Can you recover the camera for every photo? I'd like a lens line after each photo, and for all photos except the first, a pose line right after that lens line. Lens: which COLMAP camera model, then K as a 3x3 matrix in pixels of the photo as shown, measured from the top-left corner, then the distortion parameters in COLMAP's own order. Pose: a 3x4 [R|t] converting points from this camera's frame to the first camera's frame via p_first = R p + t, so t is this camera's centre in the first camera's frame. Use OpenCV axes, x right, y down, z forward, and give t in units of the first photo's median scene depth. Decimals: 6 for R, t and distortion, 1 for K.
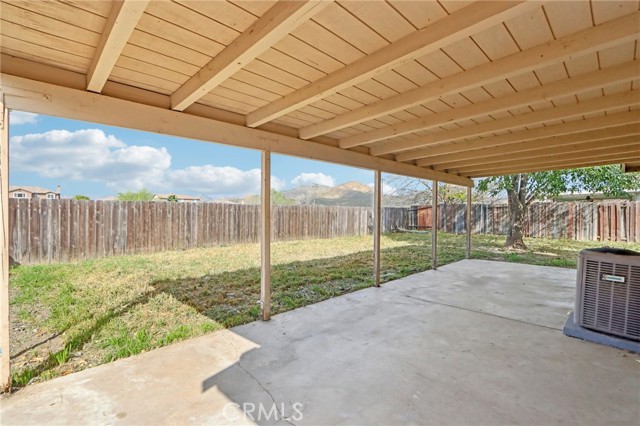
lens RADIAL K [[294.6, 0, 321.5], [0, 294.6, 211.2], [0, 0, 1]] dist [-0.005695, -0.001744]
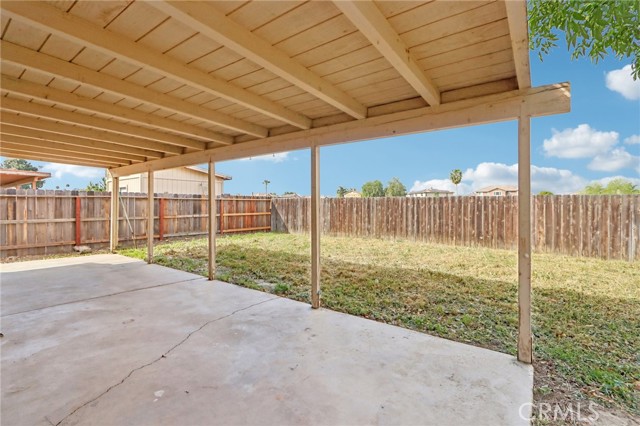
lens RADIAL K [[294.6, 0, 316.0], [0, 294.6, 211.9], [0, 0, 1]] dist [-0.005695, -0.001744]
pose [[0.146488, 0.019895, -0.989012, 0.595168], [-0.002472, 0.999802, 0.019746, 0.003335], [0.989209, -0.000448, 0.146508, 0.588898]]
